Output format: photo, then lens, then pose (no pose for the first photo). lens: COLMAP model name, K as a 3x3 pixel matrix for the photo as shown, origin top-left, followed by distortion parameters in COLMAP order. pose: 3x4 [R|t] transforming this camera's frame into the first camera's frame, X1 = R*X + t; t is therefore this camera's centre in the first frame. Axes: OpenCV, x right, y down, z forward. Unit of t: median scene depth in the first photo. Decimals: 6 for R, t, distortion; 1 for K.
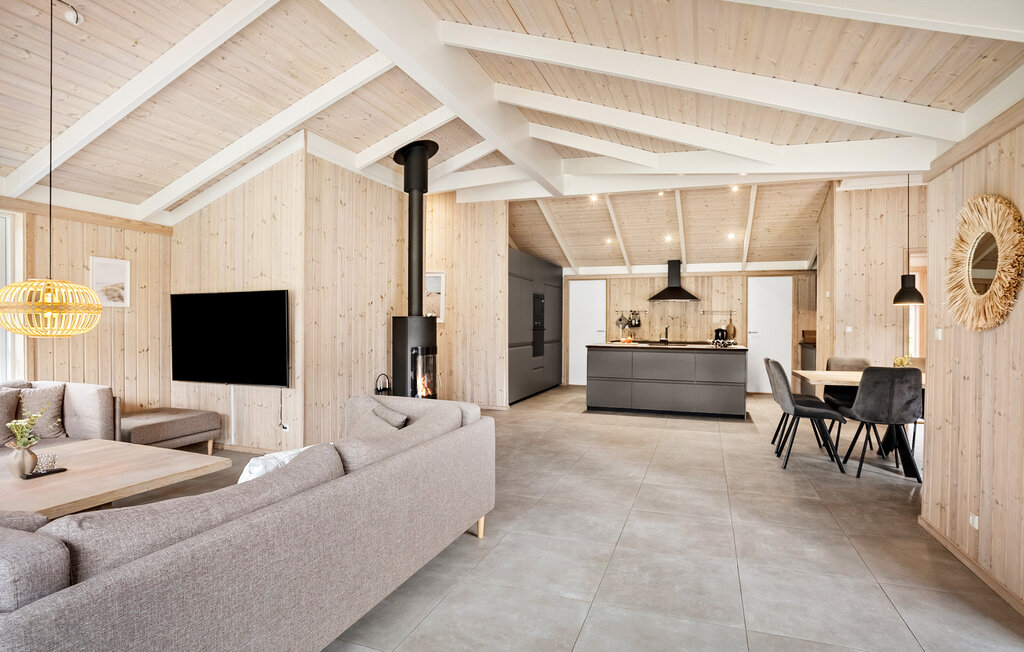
lens RADIAL K [[538.6, 0, 512.7], [0, 538.6, 326.3], [0, 0, 1]] dist [-0.002160, -0.000867]
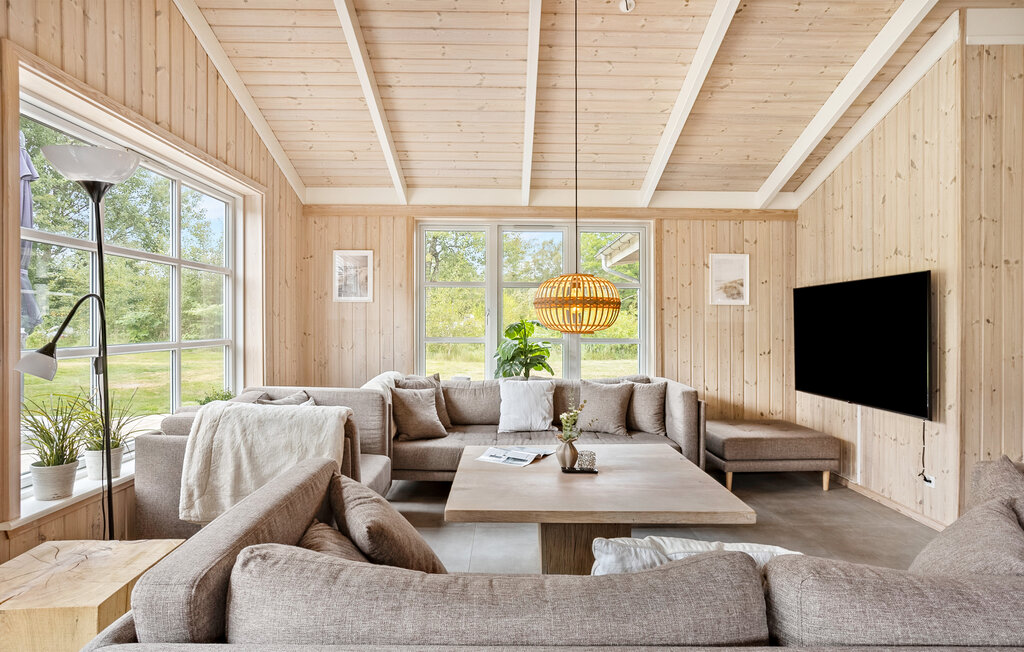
lens RADIAL K [[561.9, 0, 508.3], [0, 561.9, 319.9], [0, 0, 1]] dist [0.000730, 0.009961]
pose [[0.377733, -0.007753, -0.925882, 0.020997], [-0.009049, 0.999886, -0.012065, 0.005329], [0.925870, 0.012935, 0.377620, 0.263469]]
